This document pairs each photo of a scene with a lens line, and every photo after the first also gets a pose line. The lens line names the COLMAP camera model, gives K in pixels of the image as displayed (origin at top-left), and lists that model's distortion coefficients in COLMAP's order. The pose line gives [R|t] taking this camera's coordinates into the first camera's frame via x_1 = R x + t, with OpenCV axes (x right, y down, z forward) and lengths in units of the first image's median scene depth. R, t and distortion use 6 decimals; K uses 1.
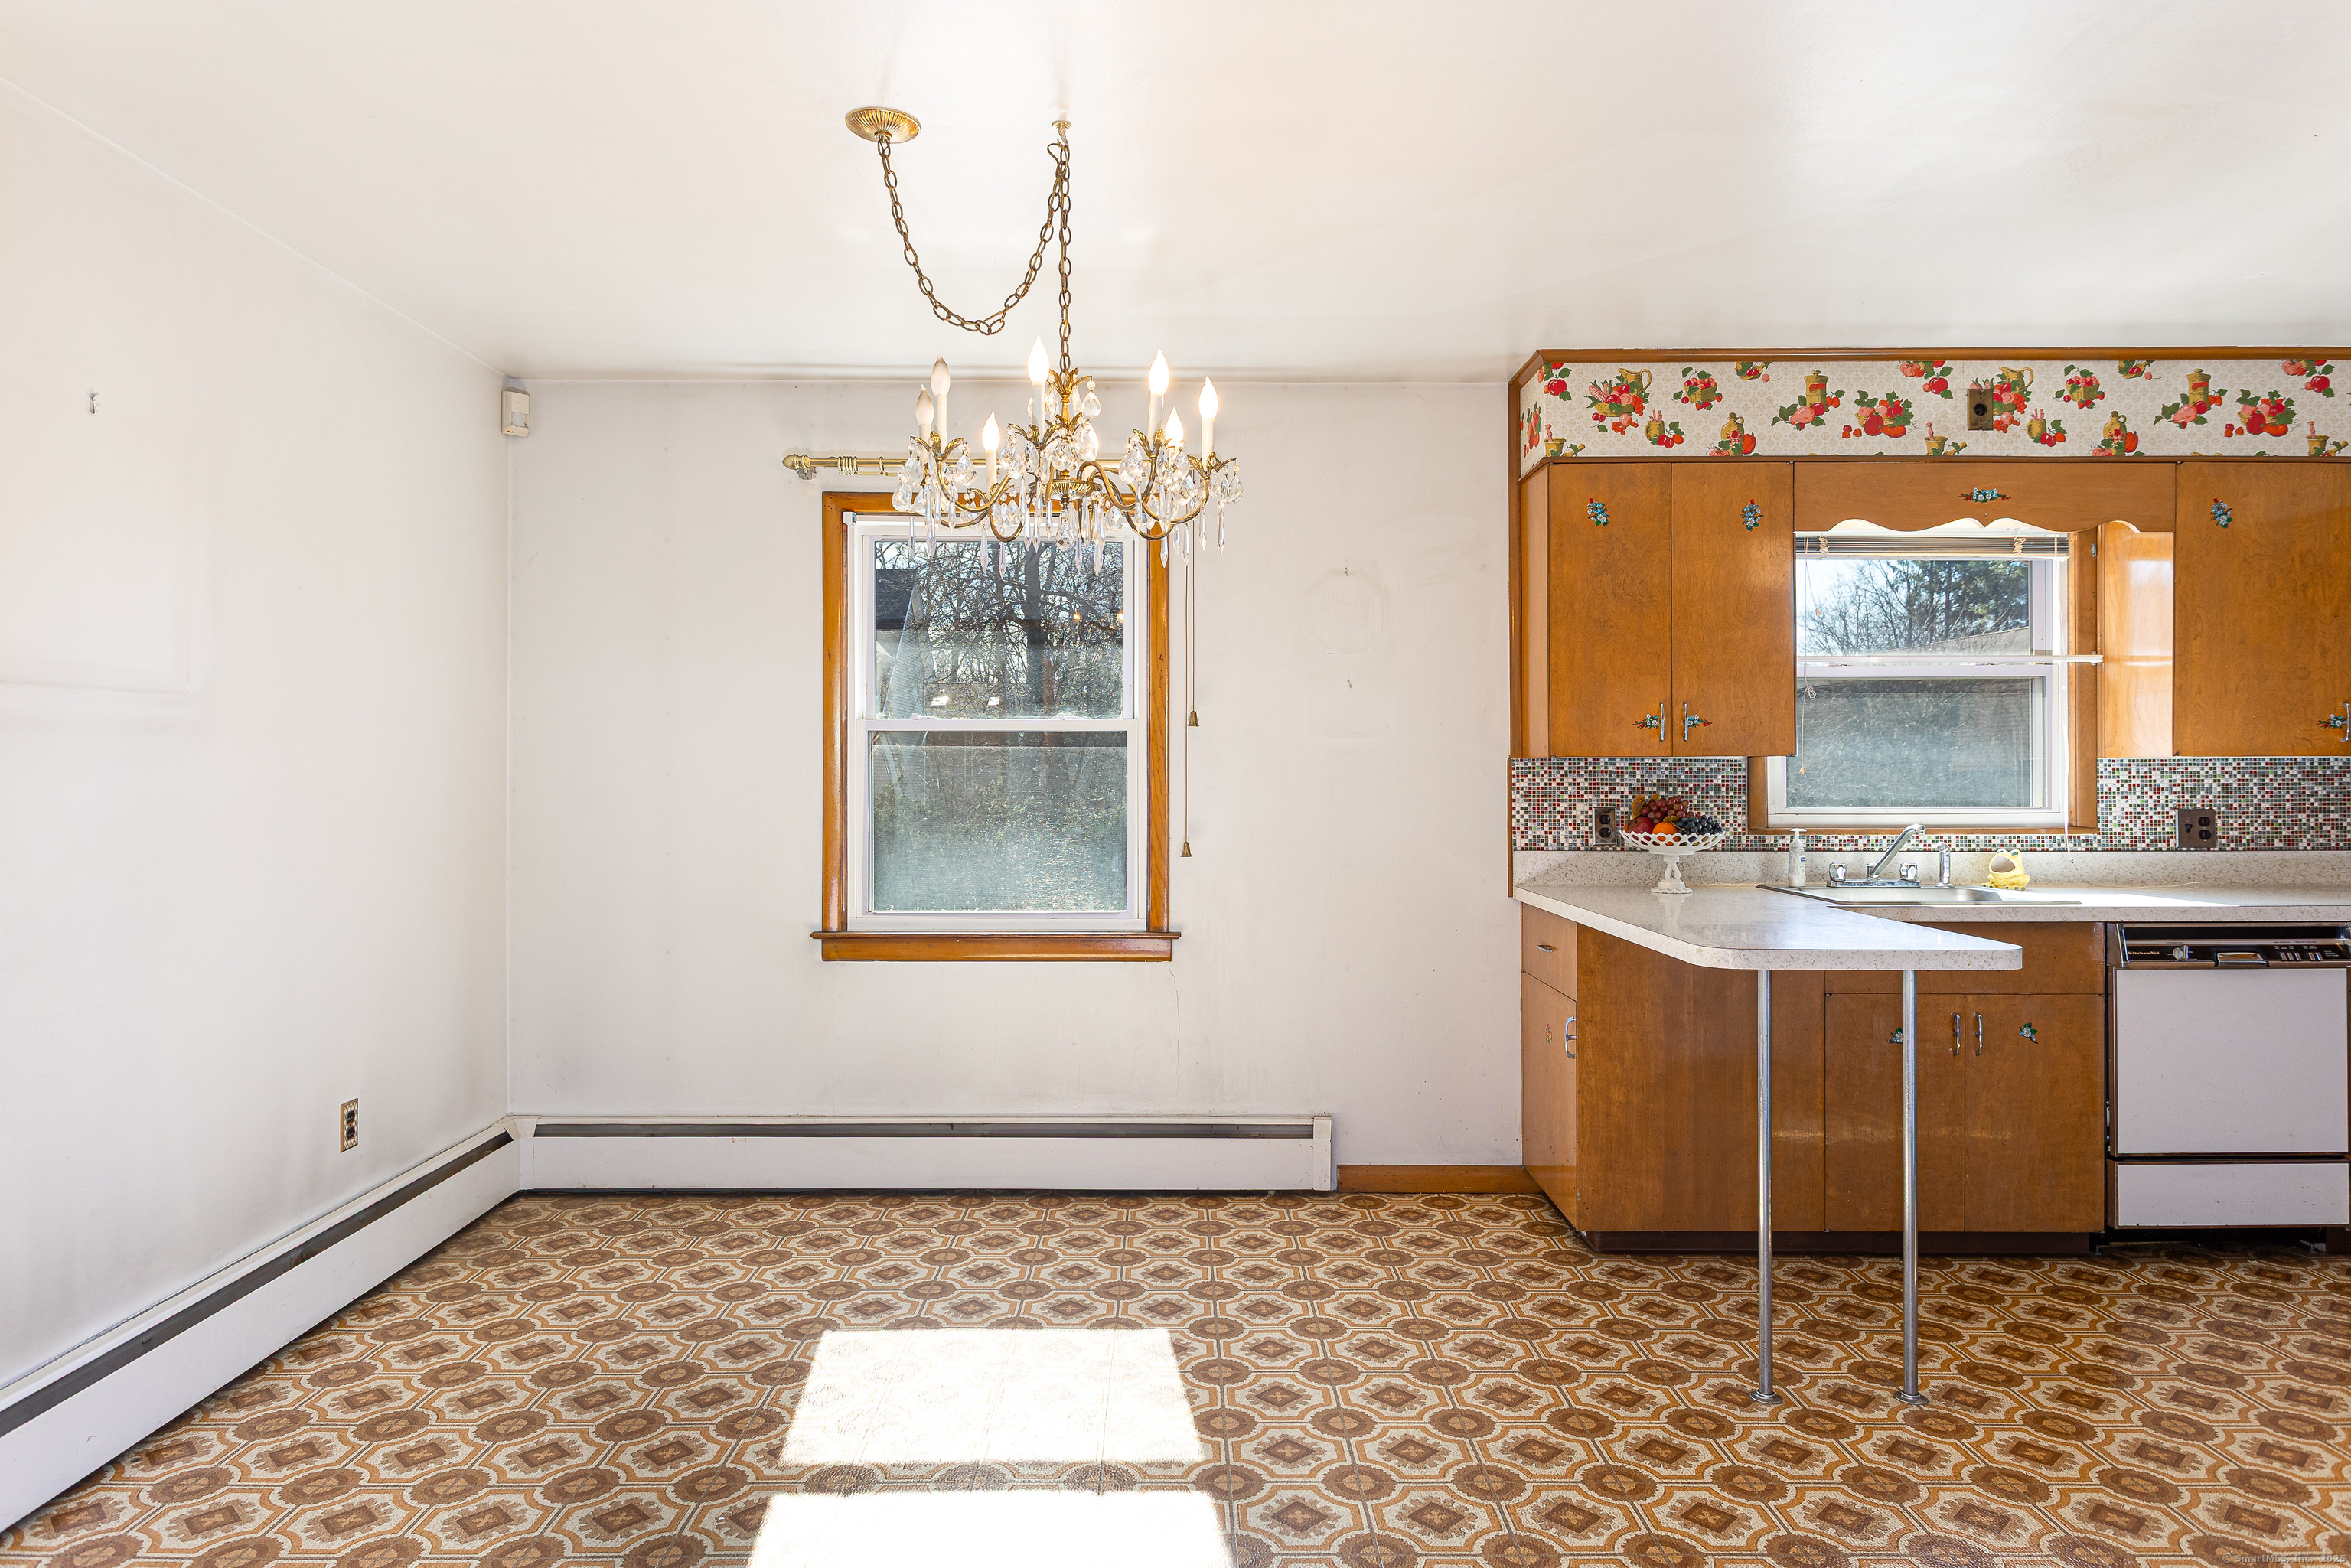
lens RADIAL K [[1451.7, 0, 1170.9], [0, 1451.7, 768.2], [0, 0, 1]] dist [0.016366, -0.003803]
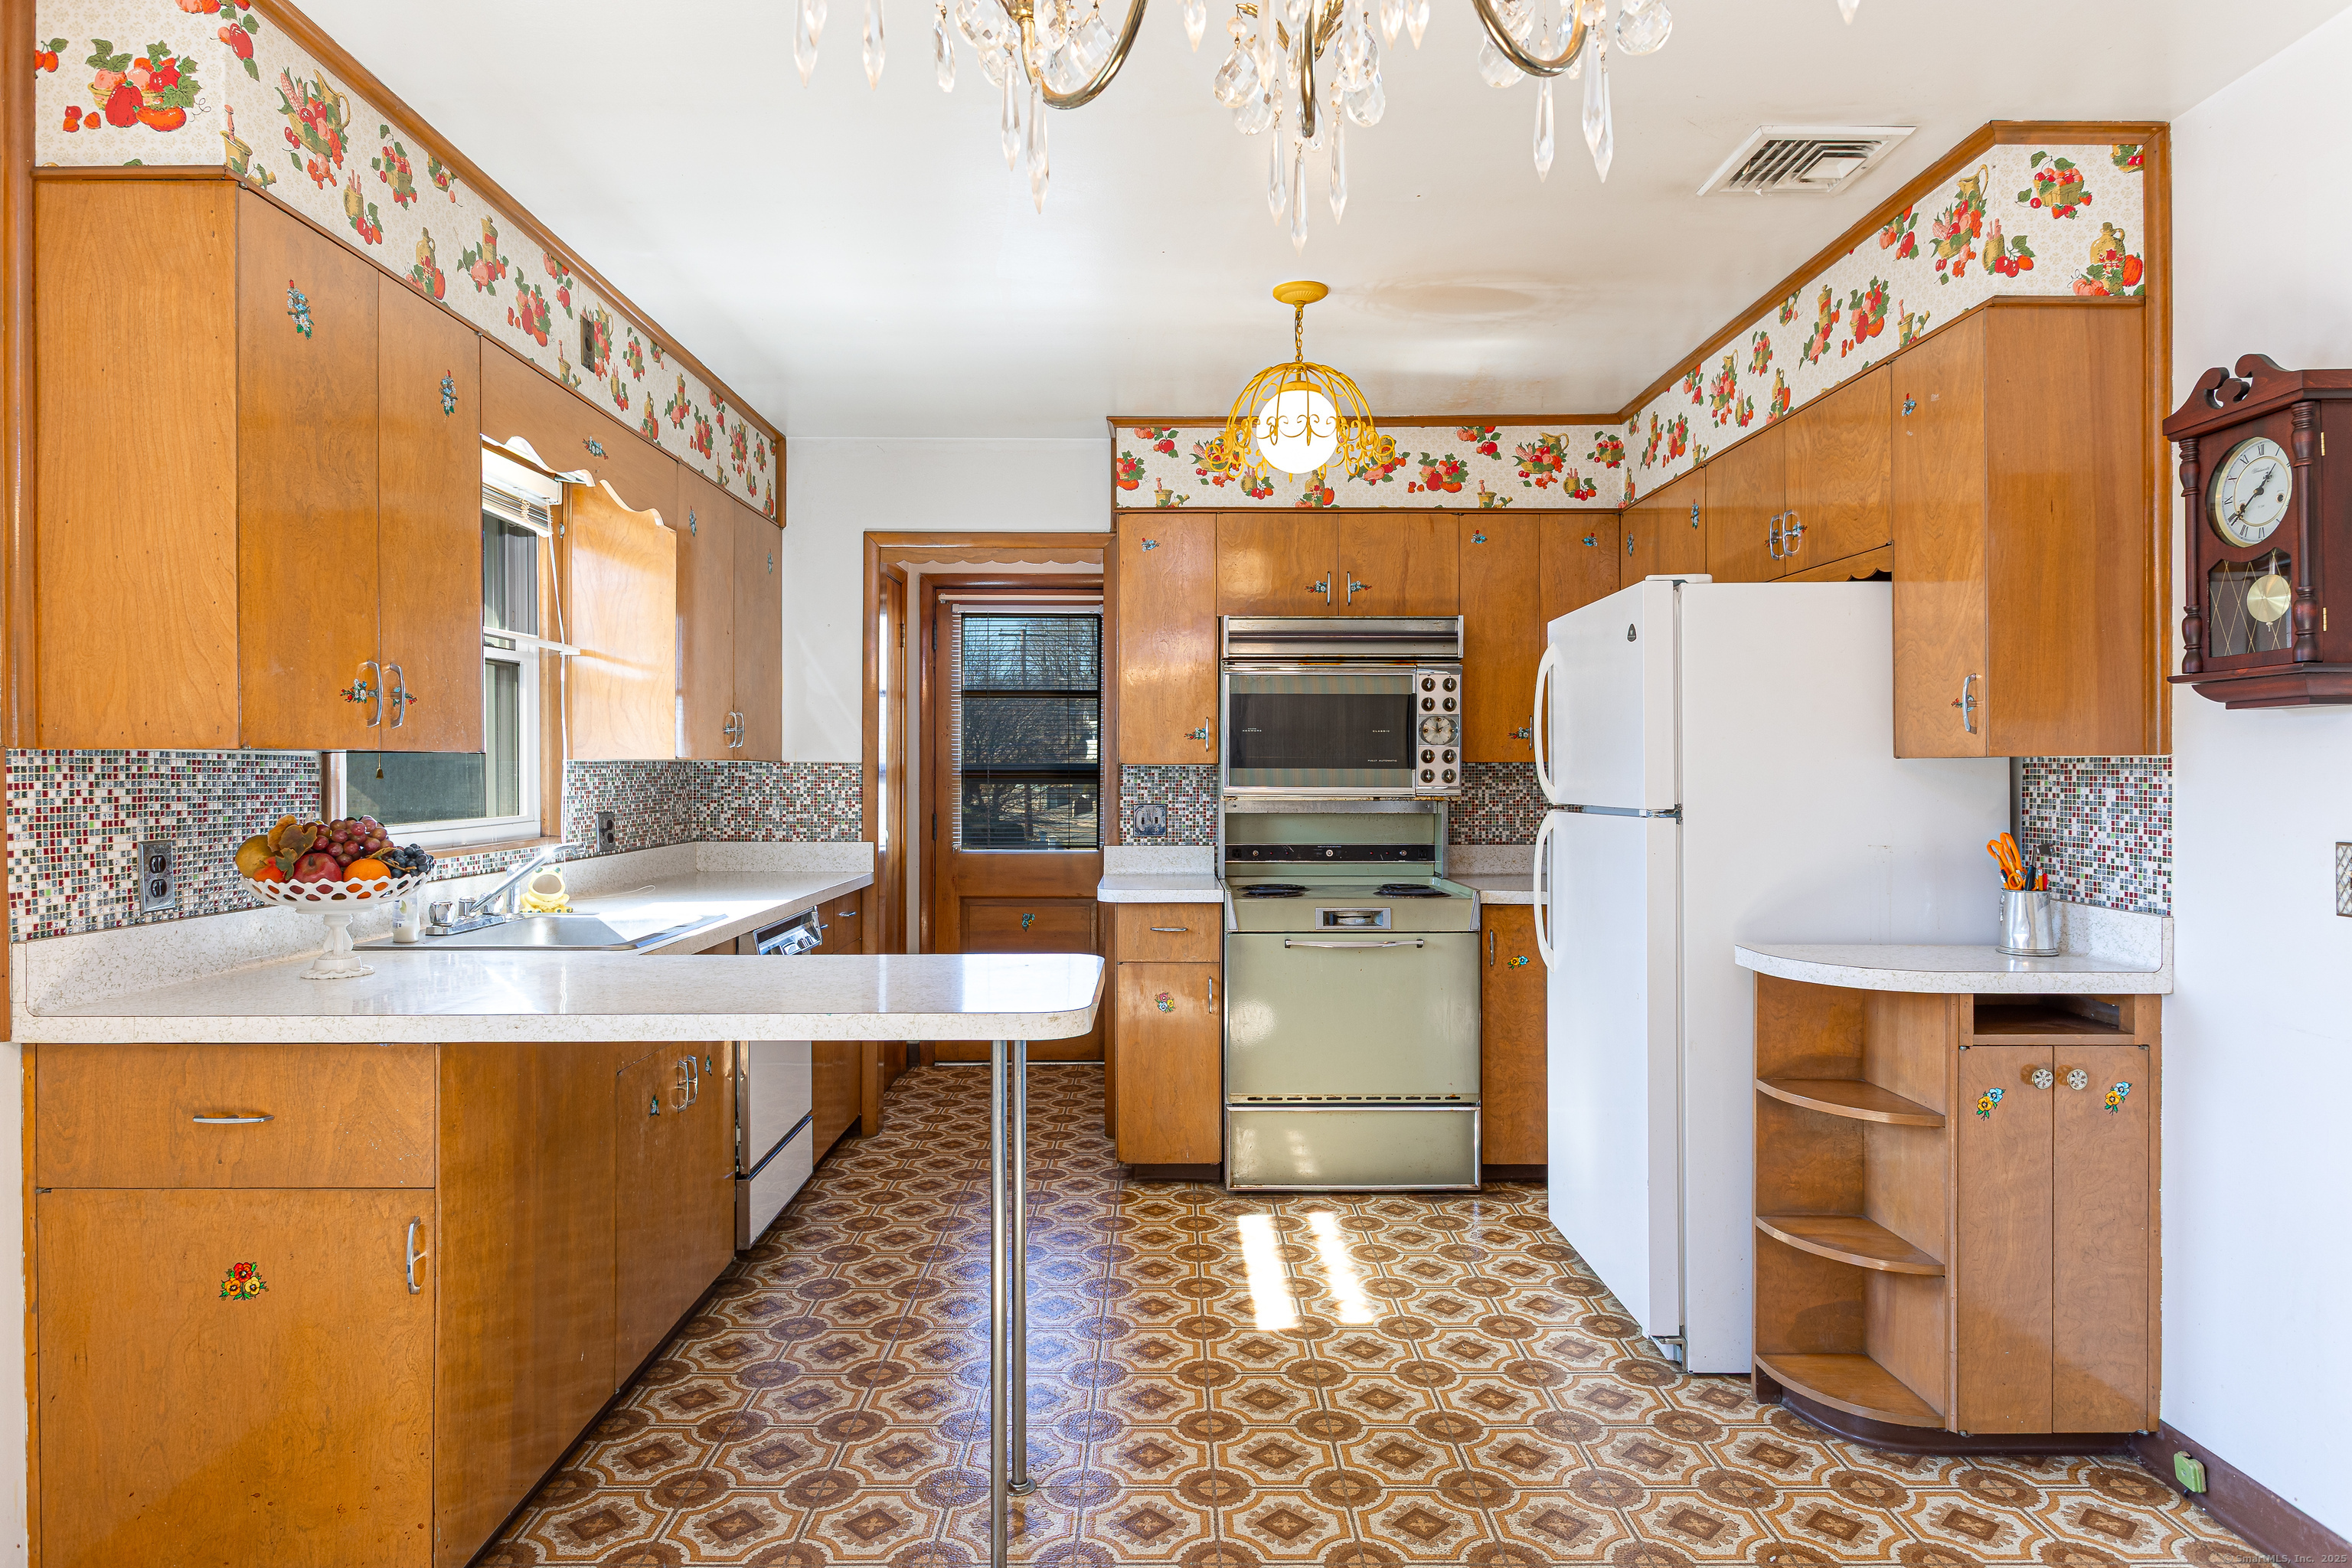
lens RADIAL K [[1341.4, 0, 1166.9], [0, 1341.4, 771.5], [0, 0, 1]] dist [0.003748, -0.001044]
pose [[0.003066, 0.000338, 0.999995, -0.217354], [-0.001093, 0.999999, -0.000335, 0.000442], [-0.999995, -0.001092, 0.003066, 0.662995]]
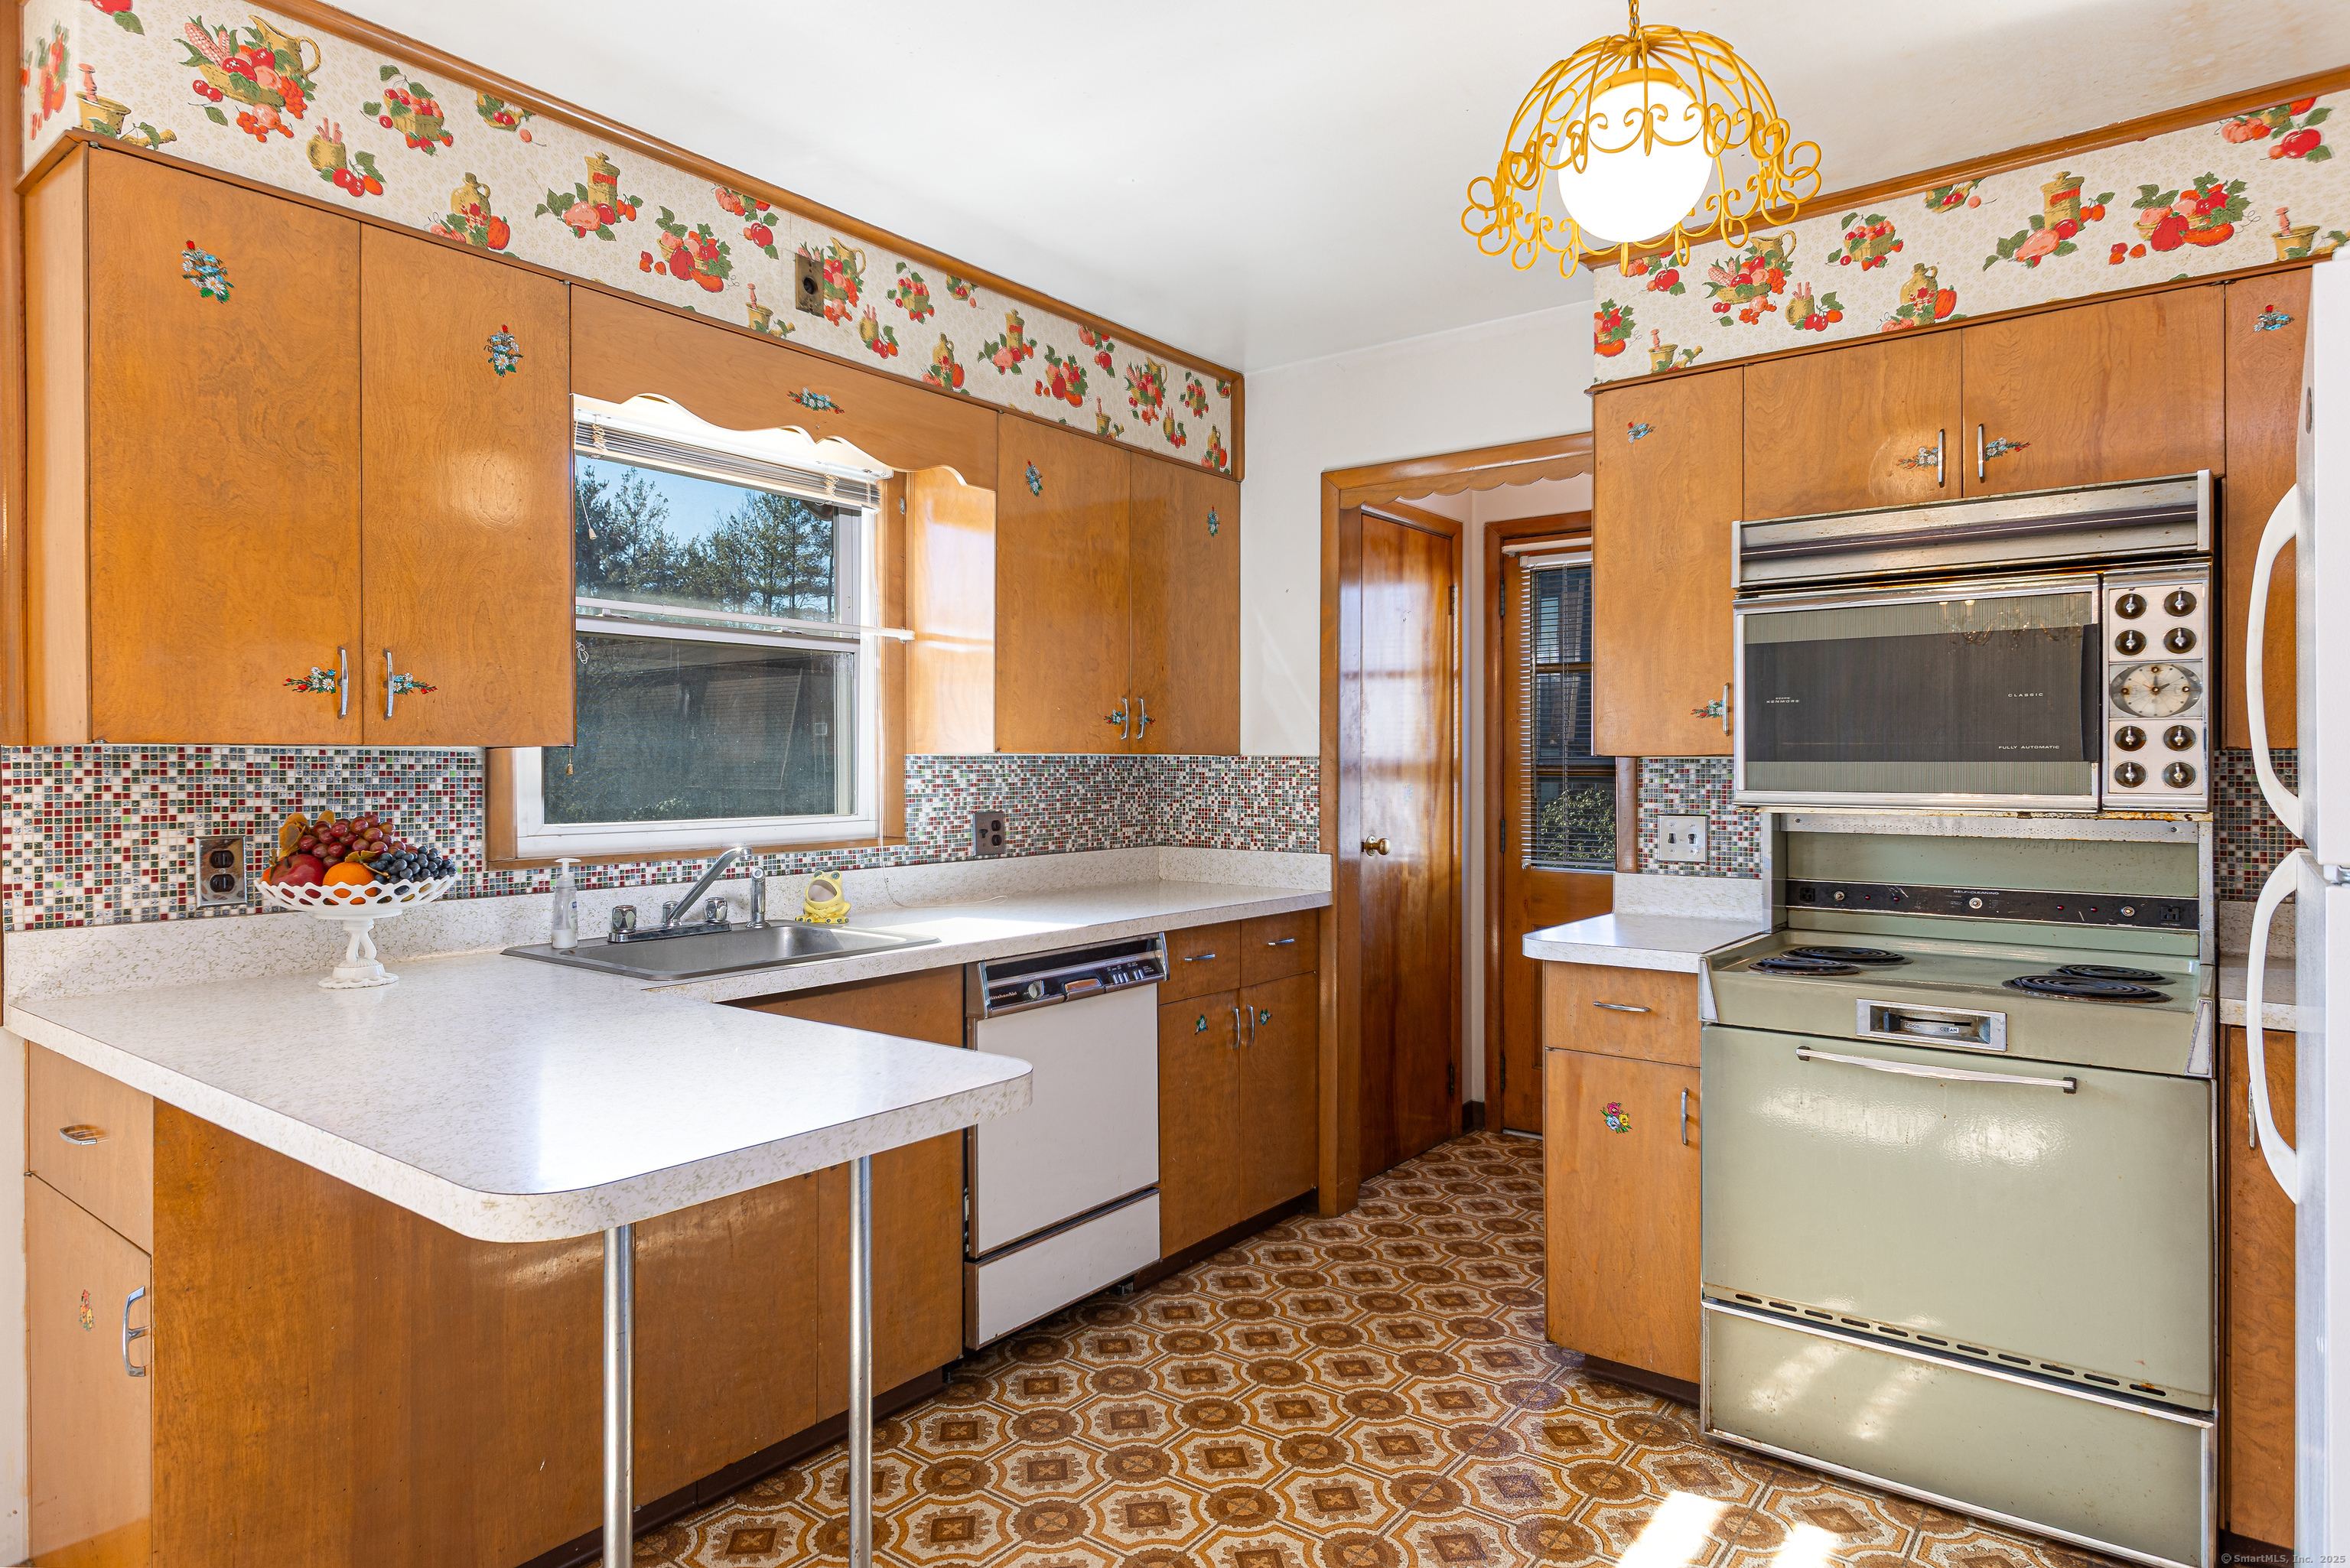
lens RADIAL K [[1340.2, 0, 1164.8], [0, 1340.2, 766.4], [0, 0, 1]] dist [0.003748, -0.001044]
pose [[0.618860, 0.000557, 0.785501, 0.128538], [-0.000461, 1.000000, -0.000346, 0.000237], [-0.785501, -0.000148, 0.618860, 0.433279]]
